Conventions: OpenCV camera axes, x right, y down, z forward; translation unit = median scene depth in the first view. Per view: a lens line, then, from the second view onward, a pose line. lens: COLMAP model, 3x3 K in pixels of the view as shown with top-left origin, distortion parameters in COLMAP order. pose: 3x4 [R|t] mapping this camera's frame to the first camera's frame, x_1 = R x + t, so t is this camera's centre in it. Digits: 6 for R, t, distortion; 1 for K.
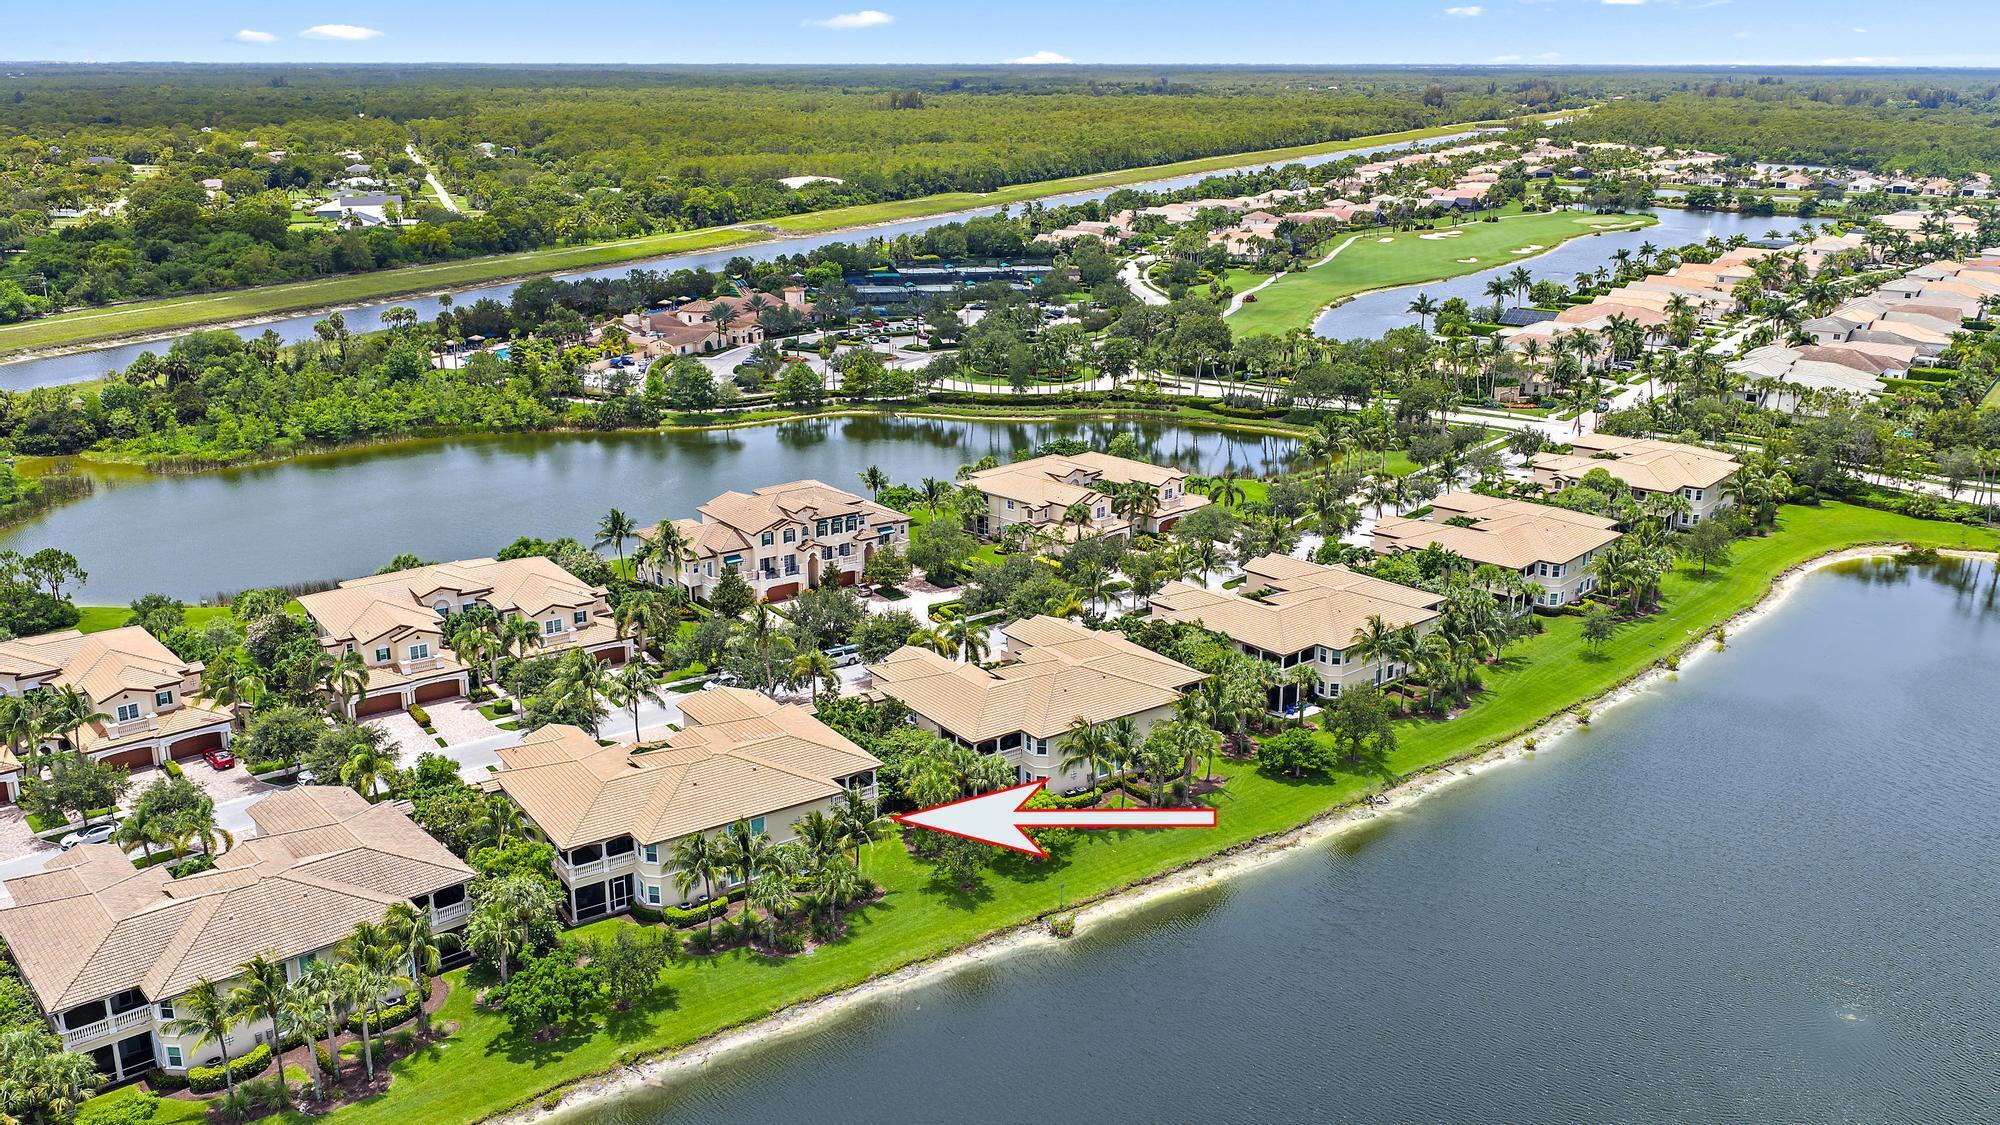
lens RADIAL K [[1659.3, 0, 1000.0], [0, 1659.3, 562.5], [0, 0, 1]] dist [0.019623, -0.047631]
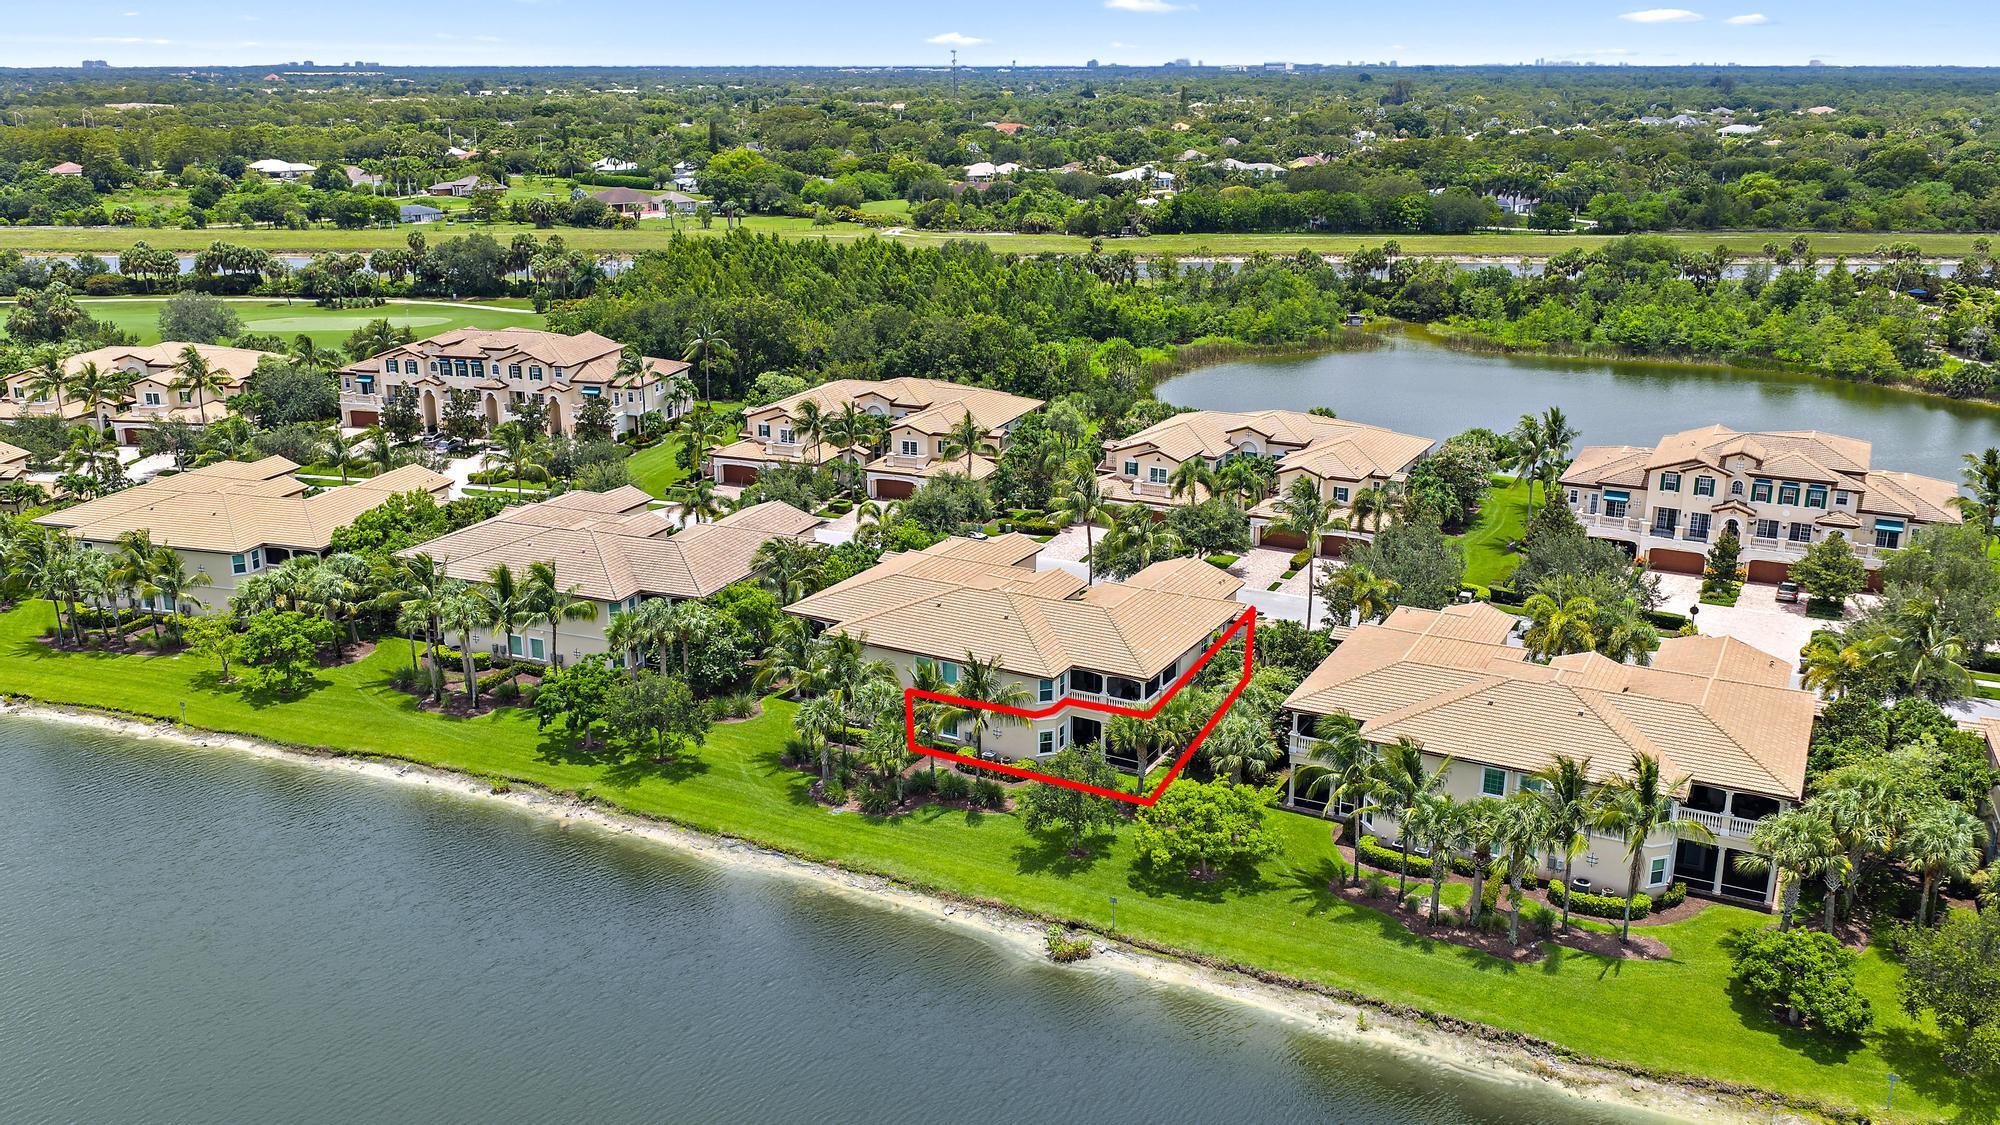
lens RADIAL K [[1659.3, 0, 1000.0], [0, 1659.3, 562.5], [0, 0, 1]] dist [0.019623, -0.047631]
pose [[0.449903, 0.257011, -0.855297, 0.353939], [-0.258125, 0.954244, 0.150965, -0.014523], [0.854961, 0.152854, 0.495658, 0.392642]]
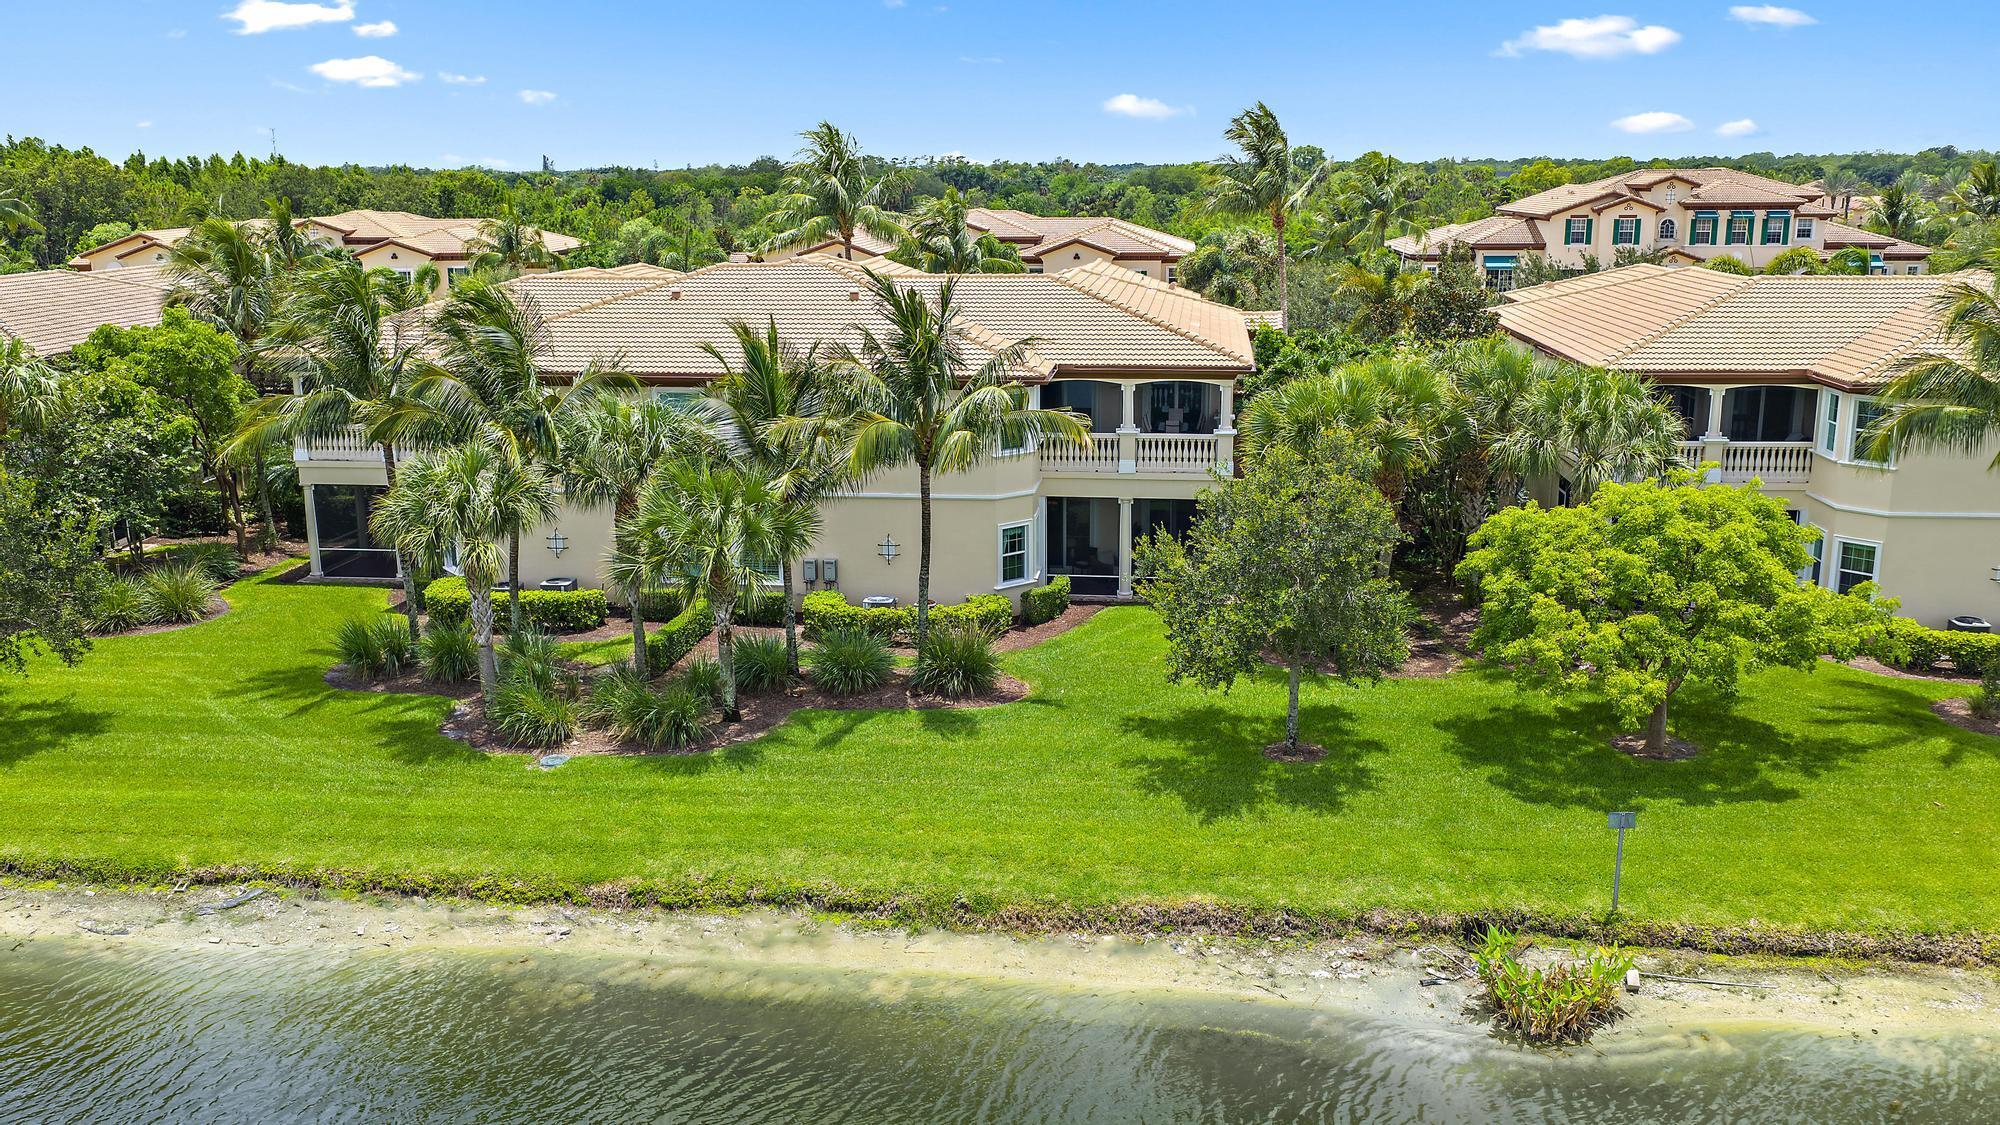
lens RADIAL K [[1659.3, 0, 1000.0], [0, 1659.3, 562.5], [0, 0, 1]] dist [0.019623, -0.047631]
pose [[0.749190, 0.146271, -0.646003, 0.070590], [-0.183664, 0.982943, 0.009561, 0.112620], [0.636382, 0.111484, 0.763275, 0.504471]]
